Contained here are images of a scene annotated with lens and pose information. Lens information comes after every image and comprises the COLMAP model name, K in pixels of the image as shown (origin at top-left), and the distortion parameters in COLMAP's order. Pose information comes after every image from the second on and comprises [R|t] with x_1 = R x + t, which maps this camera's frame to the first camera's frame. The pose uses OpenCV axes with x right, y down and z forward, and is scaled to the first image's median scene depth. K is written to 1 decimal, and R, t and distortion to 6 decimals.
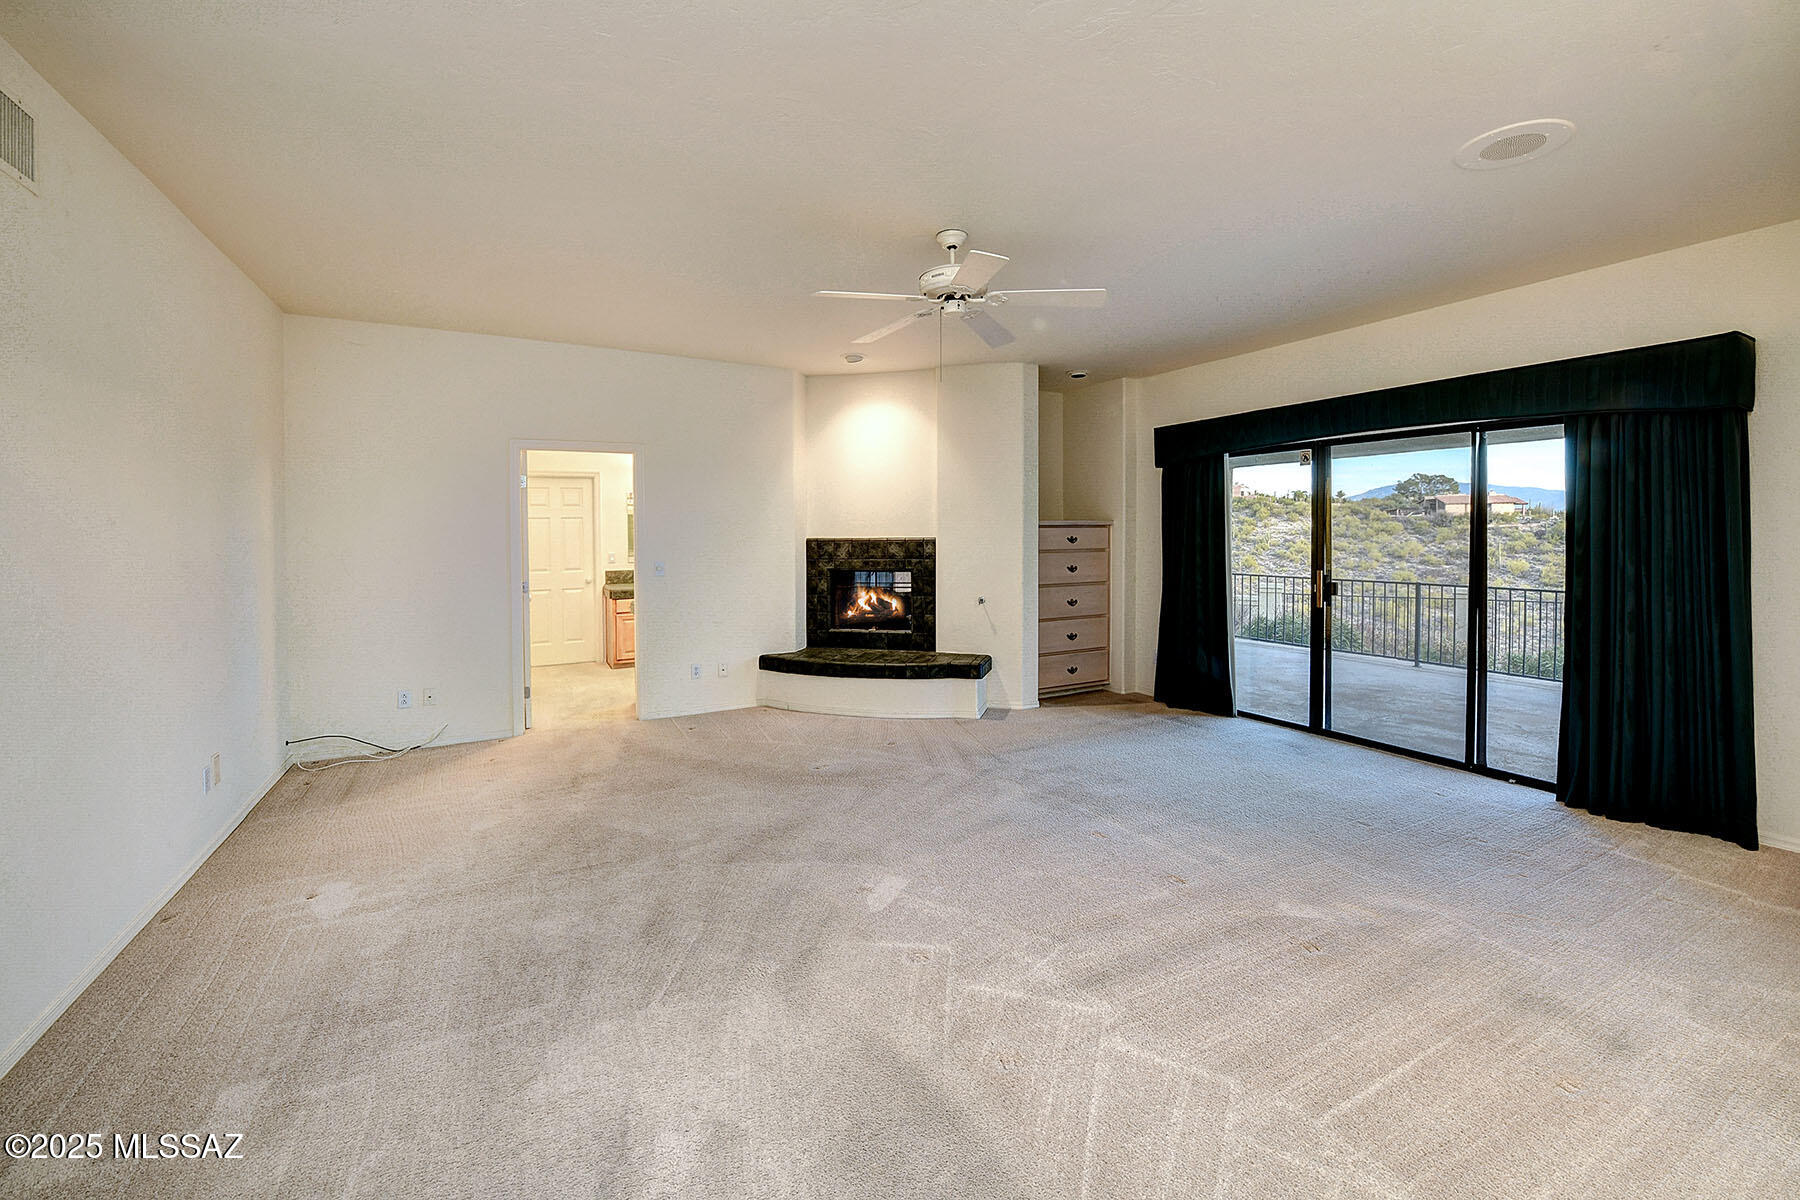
lens RADIAL K [[751.7, 0, 898.2], [0, 751.7, 557.2], [0, 0, 1]] dist [-0.010848, -0.005922]
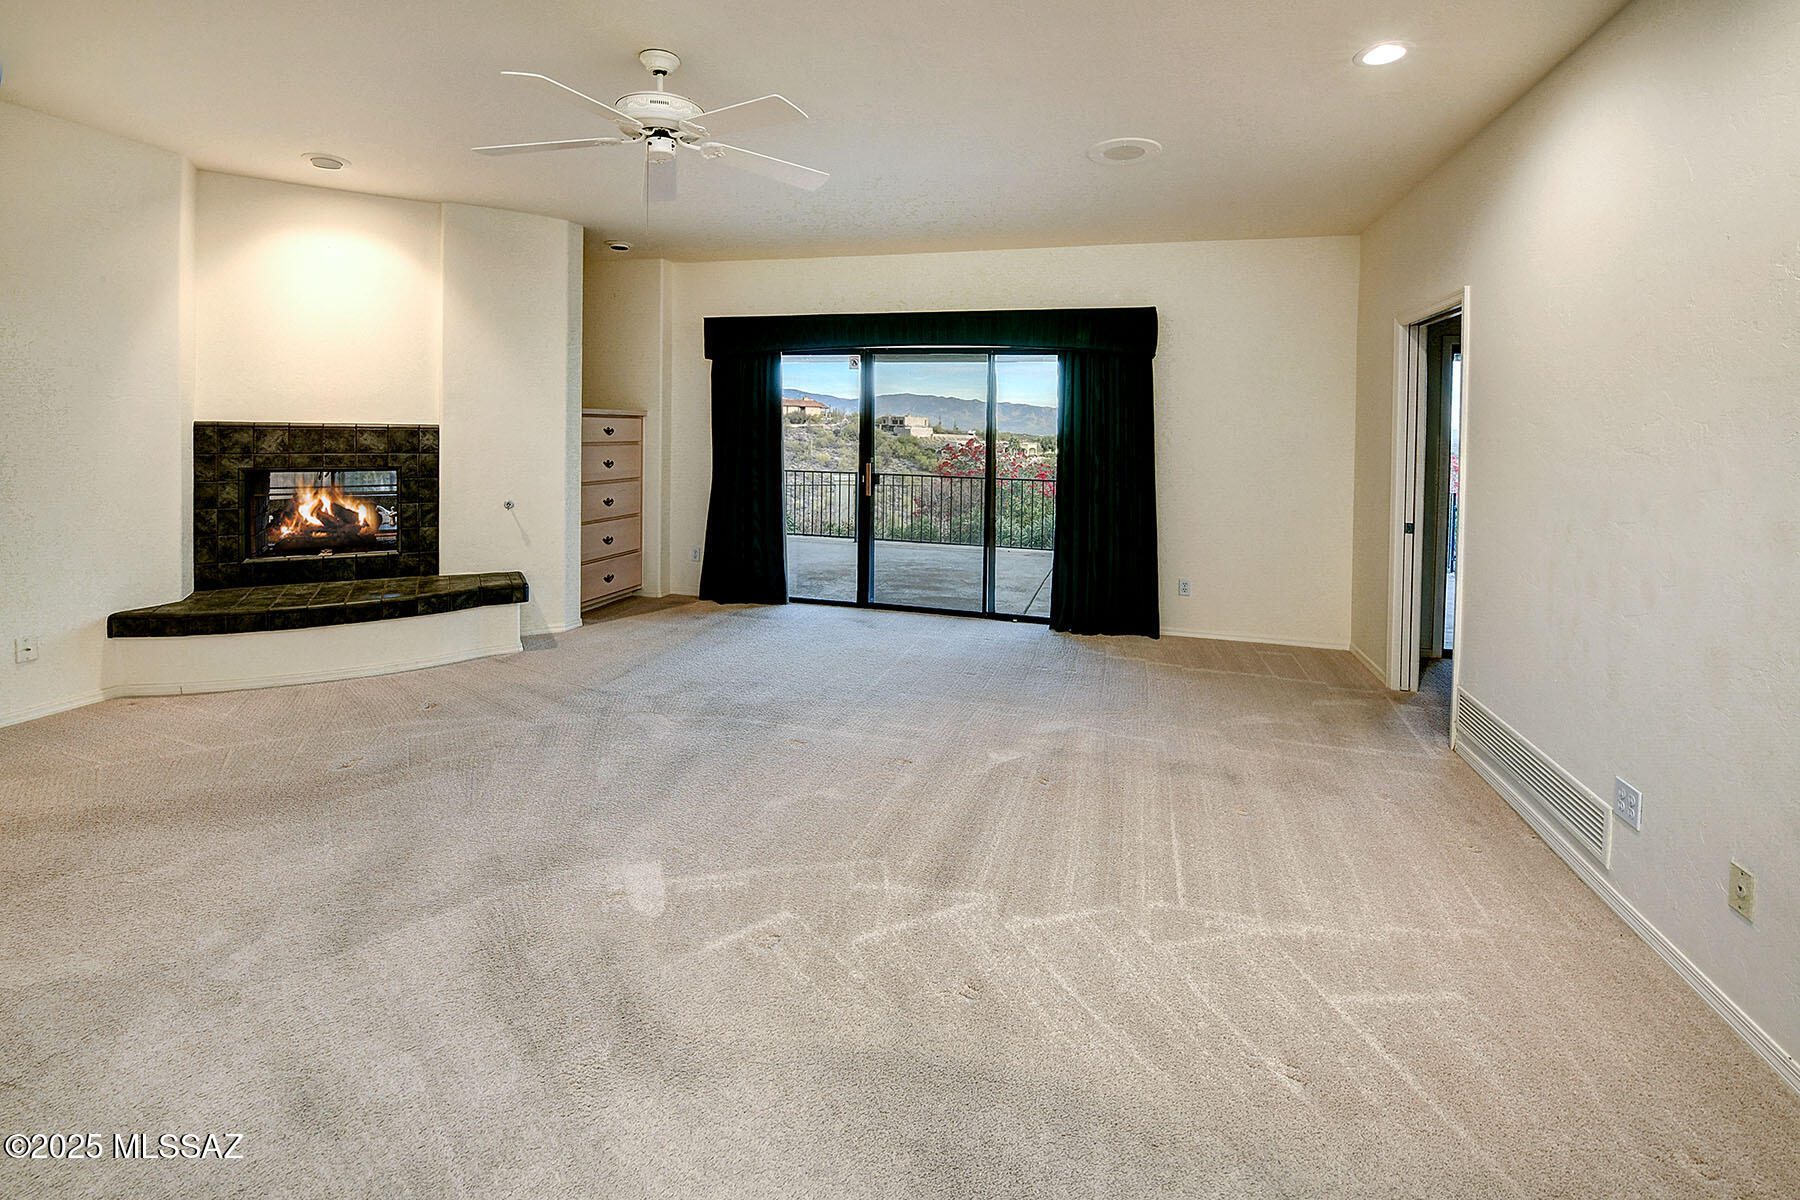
lens RADIAL K [[769.5, 0, 902.0], [0, 769.5, 452.9], [0, 0, 1]] dist [-0.000194, -0.006239]
pose [[0.690552, -0.001429, 0.723281, -0.189662], [-0.001154, 0.999995, 0.003077, -0.000907], [-0.723282, -0.002959, 0.690547, 0.123900]]
